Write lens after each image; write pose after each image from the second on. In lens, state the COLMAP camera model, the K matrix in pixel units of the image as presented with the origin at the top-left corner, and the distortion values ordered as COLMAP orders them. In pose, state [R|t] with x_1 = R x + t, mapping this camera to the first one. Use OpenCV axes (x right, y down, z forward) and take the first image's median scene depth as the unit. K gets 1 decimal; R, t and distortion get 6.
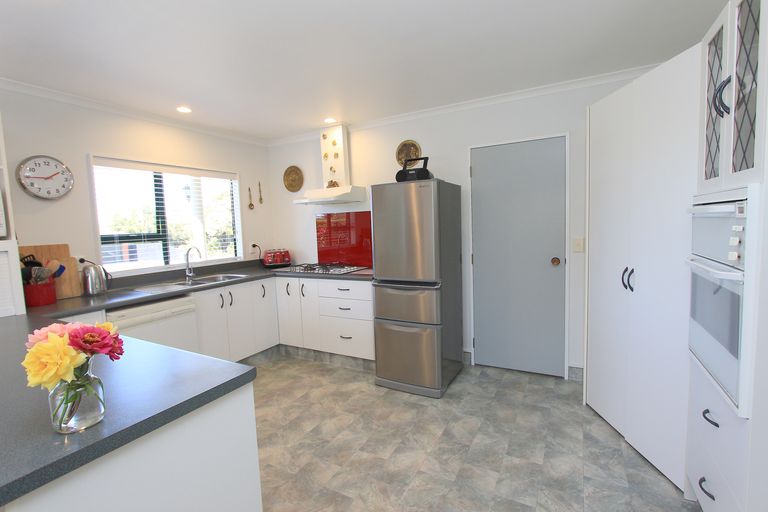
lens RADIAL K [[353.7, 0, 383.6], [0, 353.7, 254.2], [0, 0, 1]] dist [-0.004062, -0.000685]
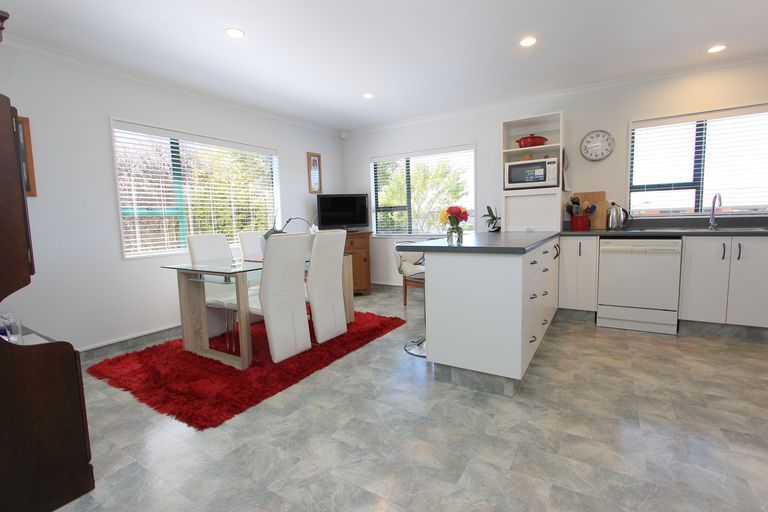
lens RADIAL K [[353.7, 0, 383.7], [0, 353.7, 254.1], [0, 0, 1]] dist [-0.004062, -0.000685]
pose [[-0.051381, 0.138306, -0.989056, 0.584555], [-0.053267, 0.988575, 0.141006, 0.067297], [0.997258, 0.059929, -0.043427, 0.191246]]
